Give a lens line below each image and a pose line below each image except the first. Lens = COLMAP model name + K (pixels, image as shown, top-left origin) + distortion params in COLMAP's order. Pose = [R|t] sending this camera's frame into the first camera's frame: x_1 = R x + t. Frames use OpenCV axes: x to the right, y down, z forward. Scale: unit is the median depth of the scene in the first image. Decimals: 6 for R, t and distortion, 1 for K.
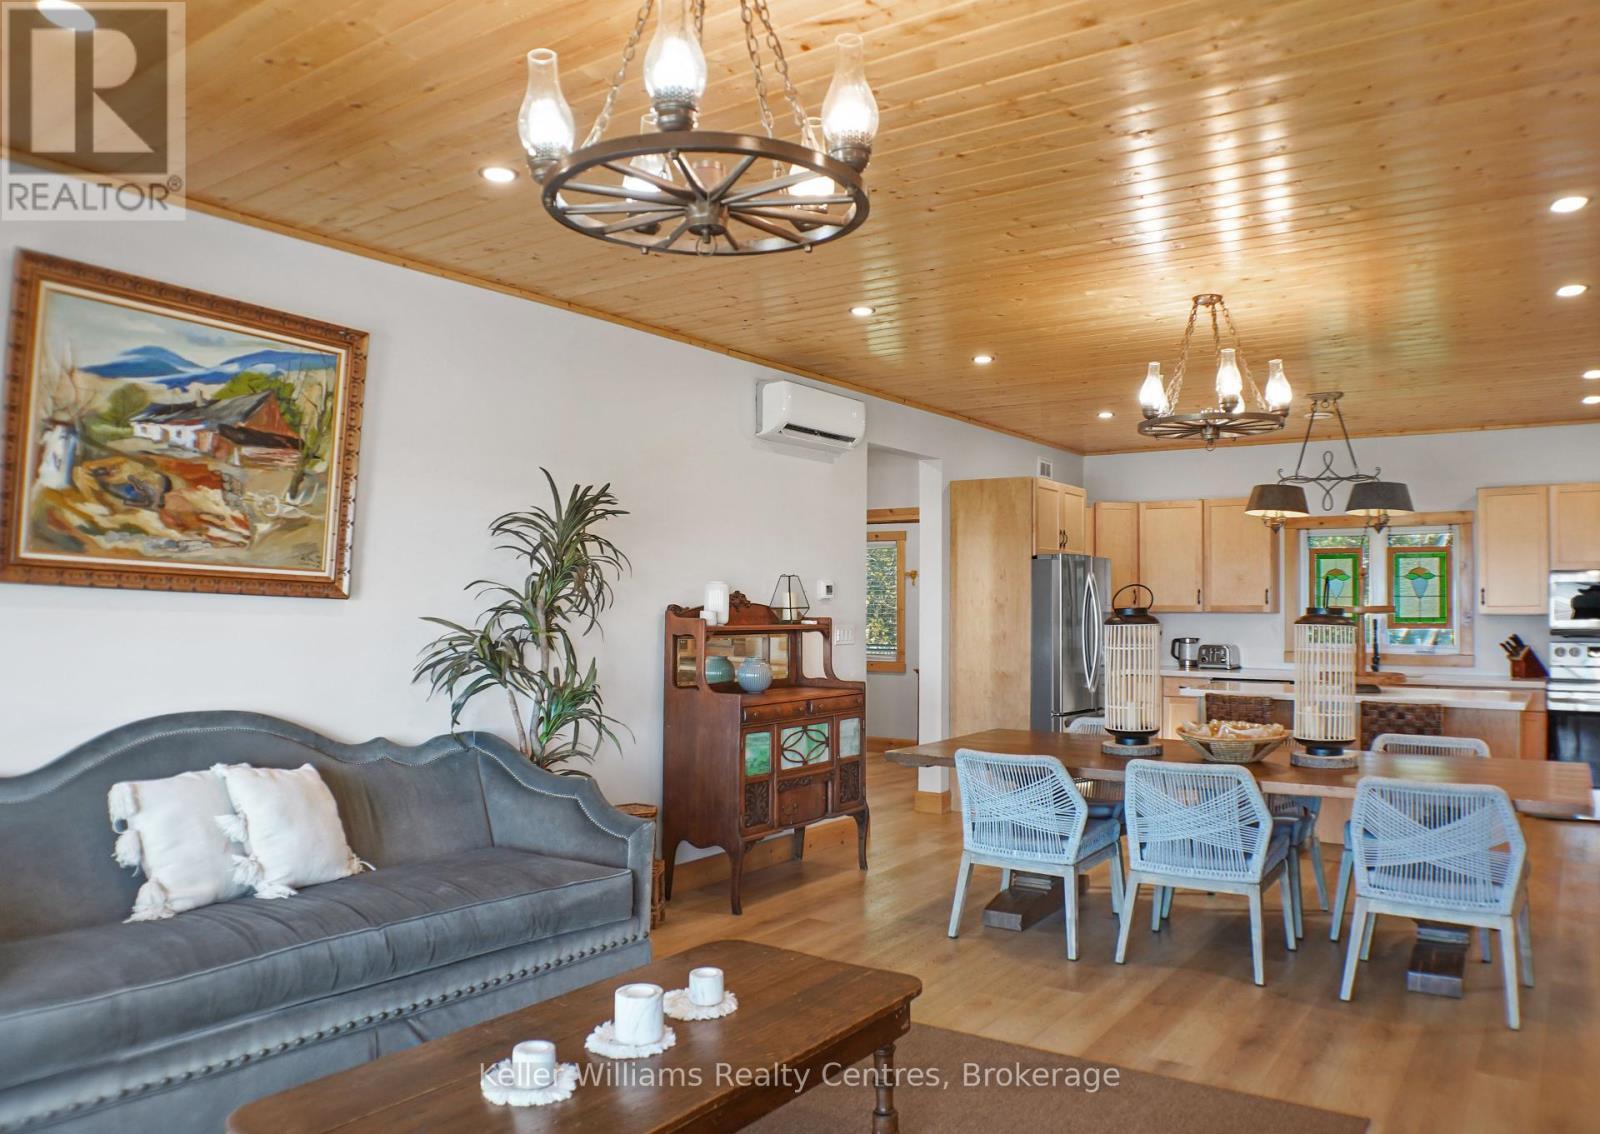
lens RADIAL K [[1174.9, 0, 801.3], [0, 1174.9, 596.2], [0, 0, 1]] dist [-0.096249, 0.001509]
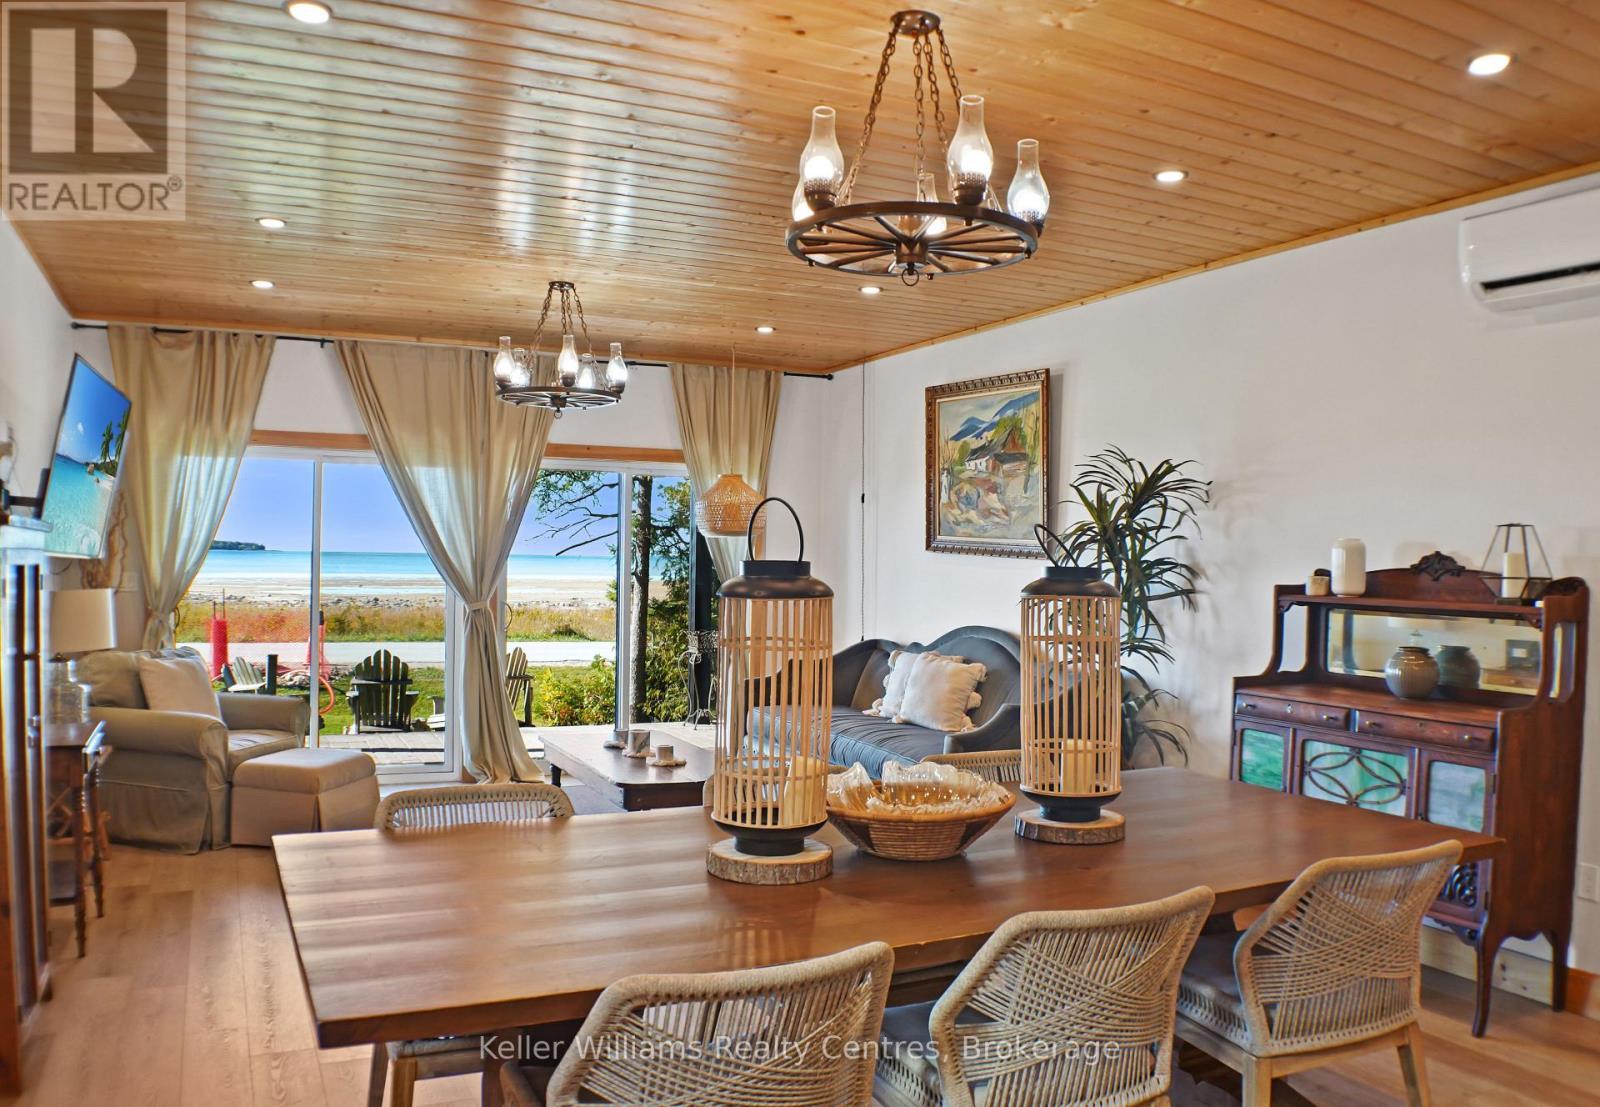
lens RADIAL K [[1245.9, 0, 800.0], [0, 1245.9, 553.5], [0, 0, 1]] dist [0.001034, 0.000767]
pose [[-0.480379, -0.010357, -0.877000, 1.178867], [-0.006699, 0.999944, -0.008139, 0.009408], [0.877035, 0.001966, -0.480422, 1.589857]]
